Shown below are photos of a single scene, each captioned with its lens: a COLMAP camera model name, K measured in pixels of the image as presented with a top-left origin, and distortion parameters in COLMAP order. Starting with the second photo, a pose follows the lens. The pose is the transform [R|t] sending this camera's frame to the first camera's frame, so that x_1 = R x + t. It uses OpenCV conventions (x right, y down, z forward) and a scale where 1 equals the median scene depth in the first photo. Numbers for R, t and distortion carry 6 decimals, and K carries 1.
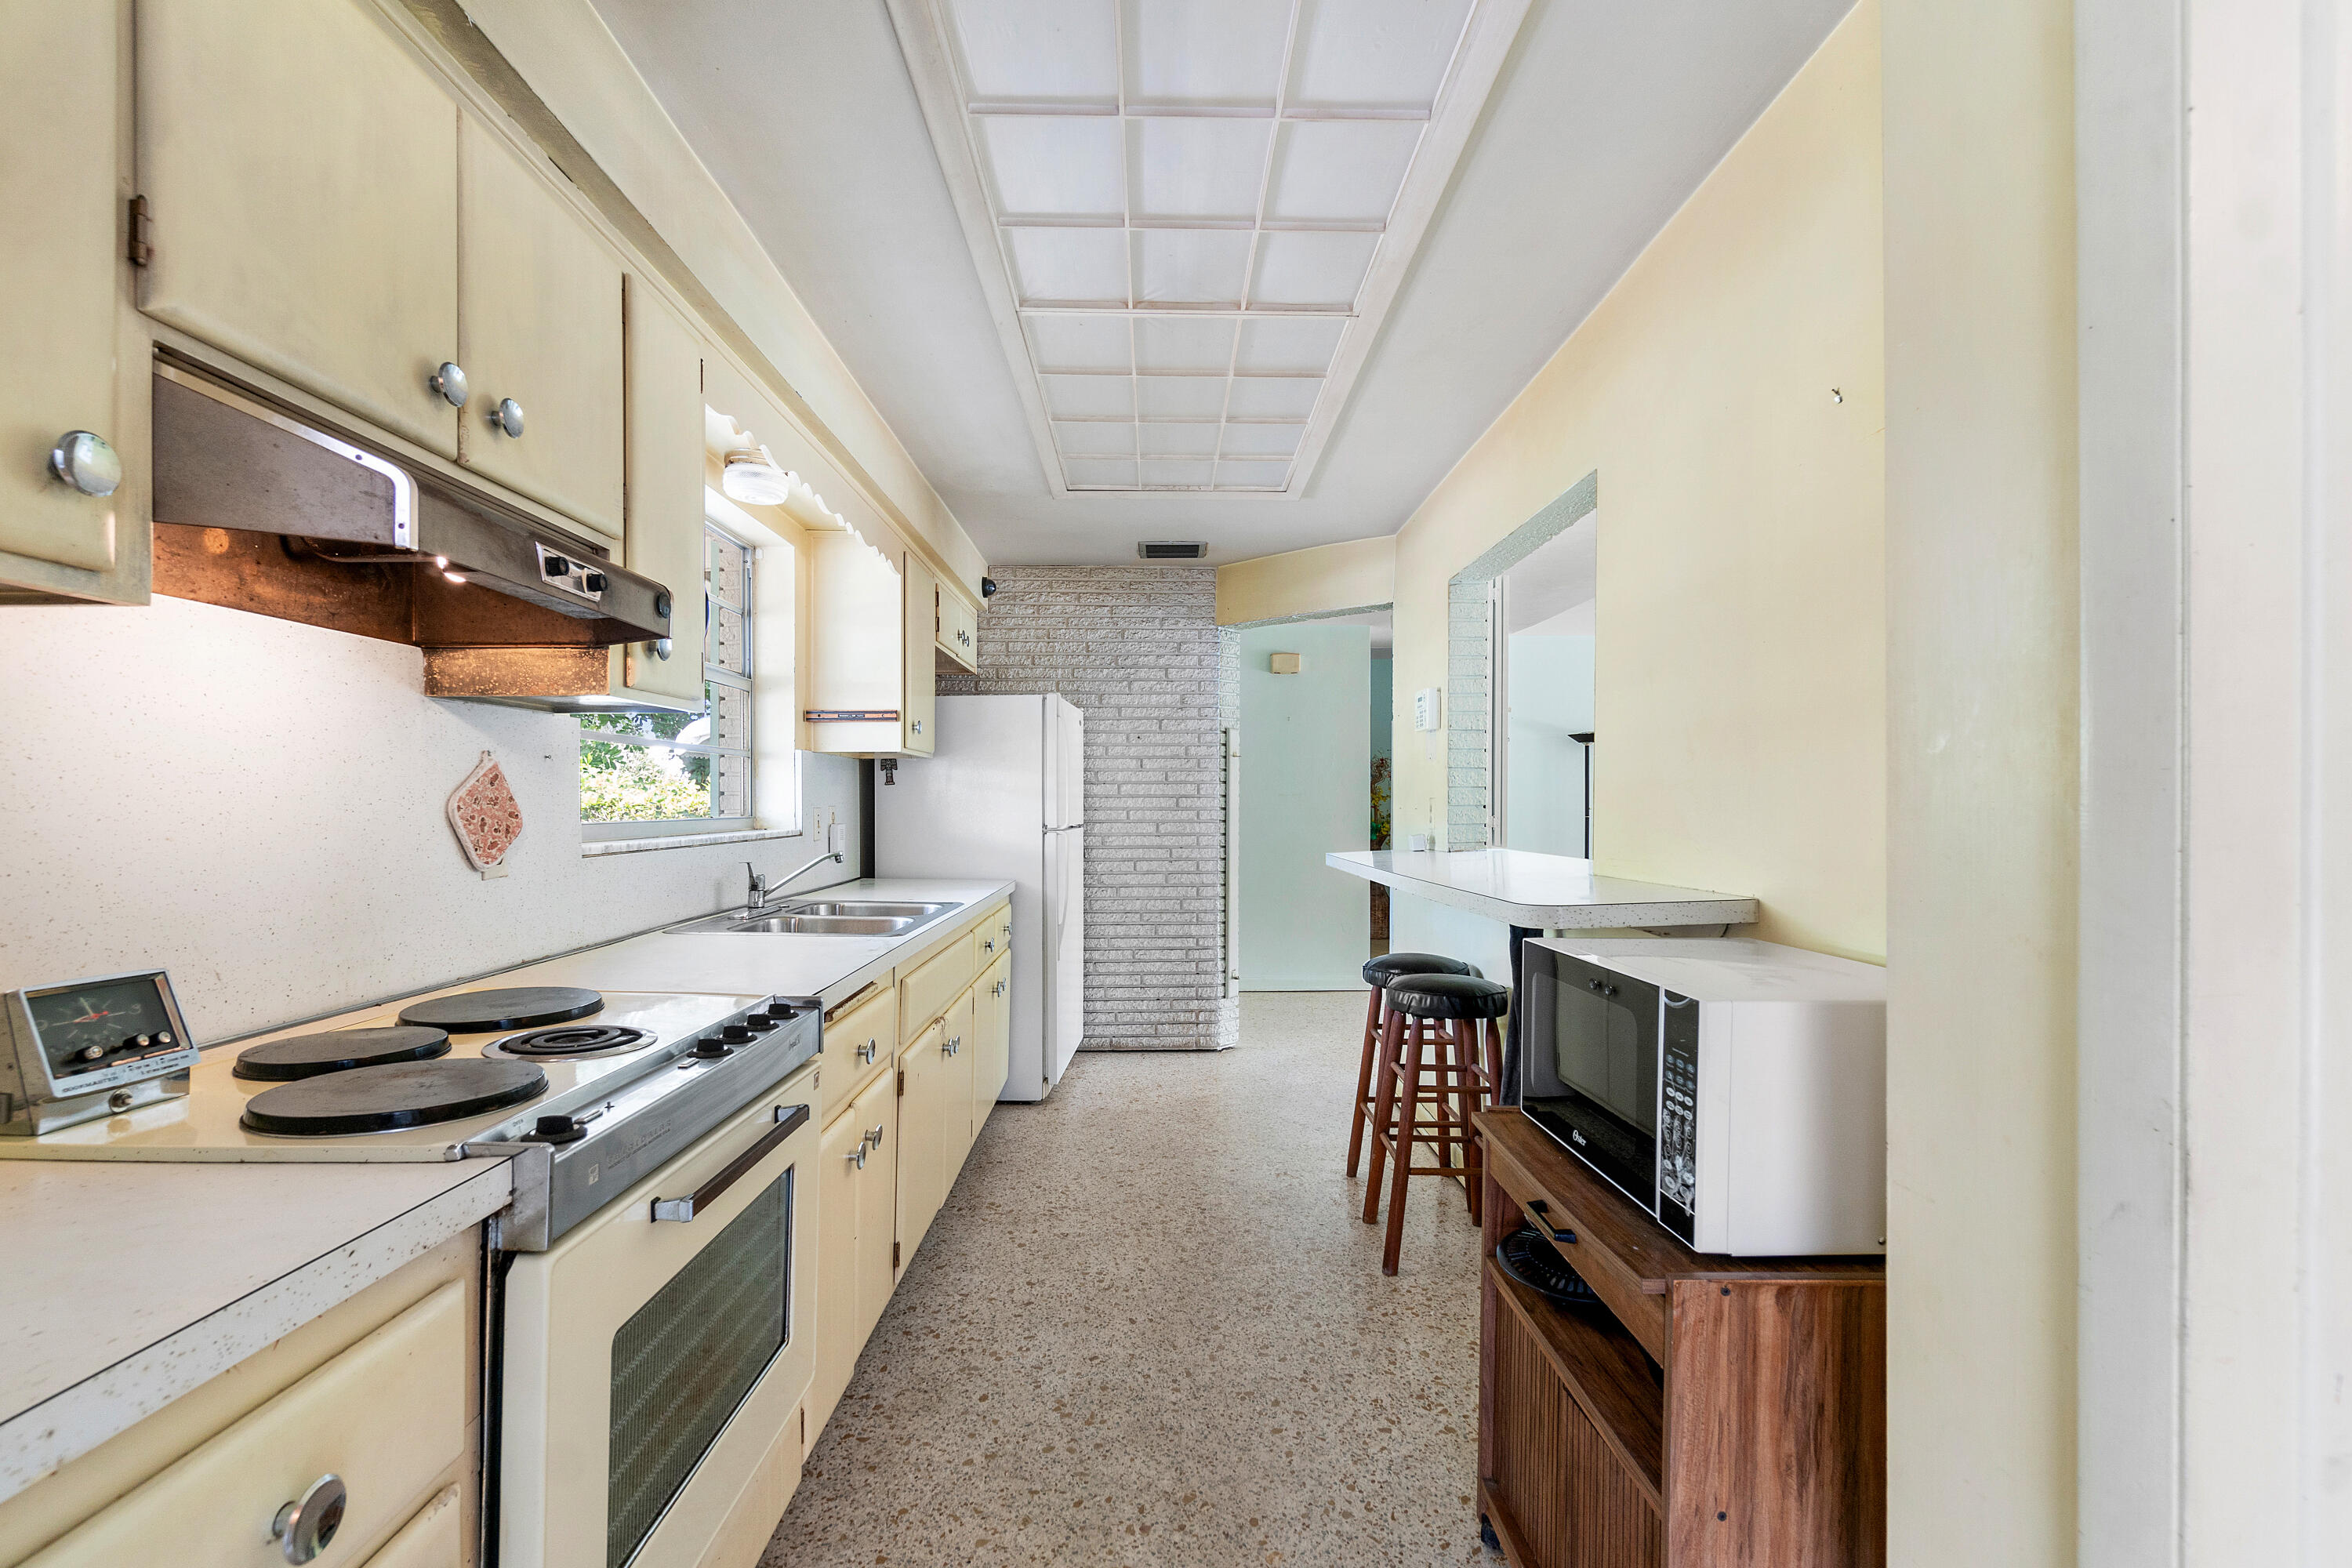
lens RADIAL K [[1058.5, 0, 1088.9], [0, 1058.5, 770.8], [0, 0, 1]] dist [-0.001962, 0.000597]
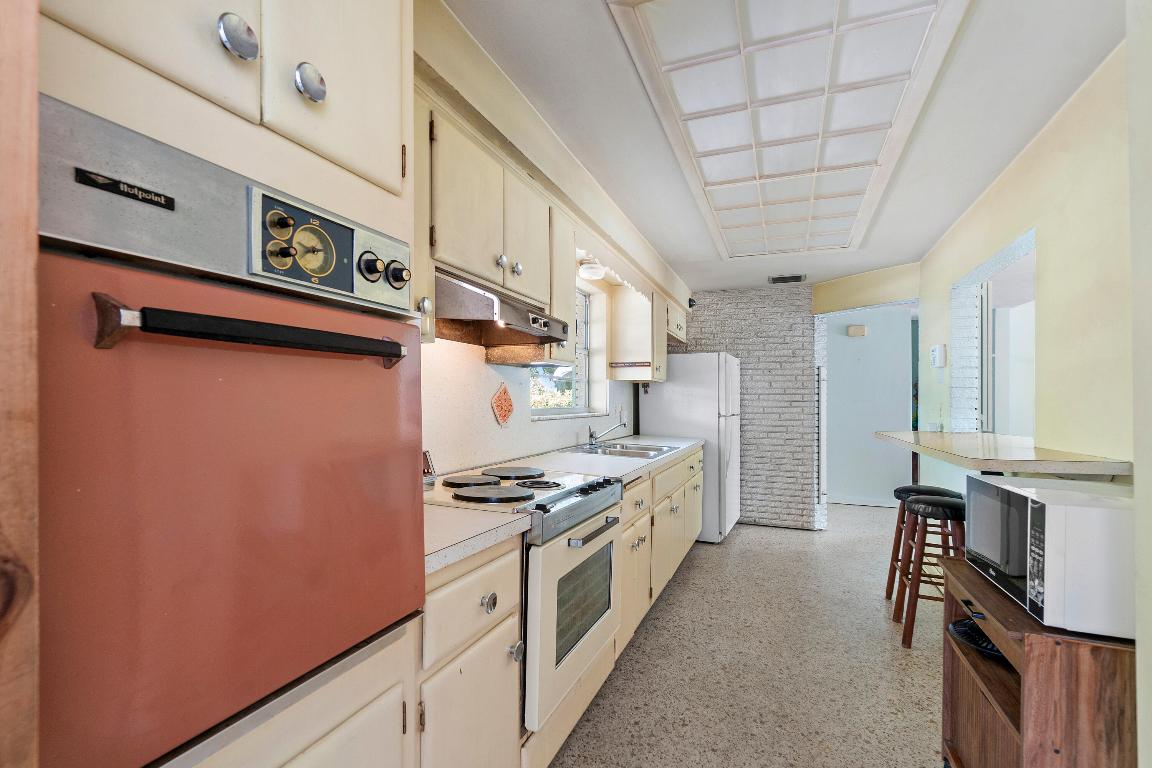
lens RADIAL K [[501.1, 0, 530.8], [0, 501.1, 380.8], [0, 0, 1]] dist [-0.002068, 0.000195]
pose [[0.917929, -0.003544, -0.396728, 0.022089], [-0.000930, 0.999938, -0.011083, -0.007104], [0.396743, 0.010543, 0.917869, -0.172924]]
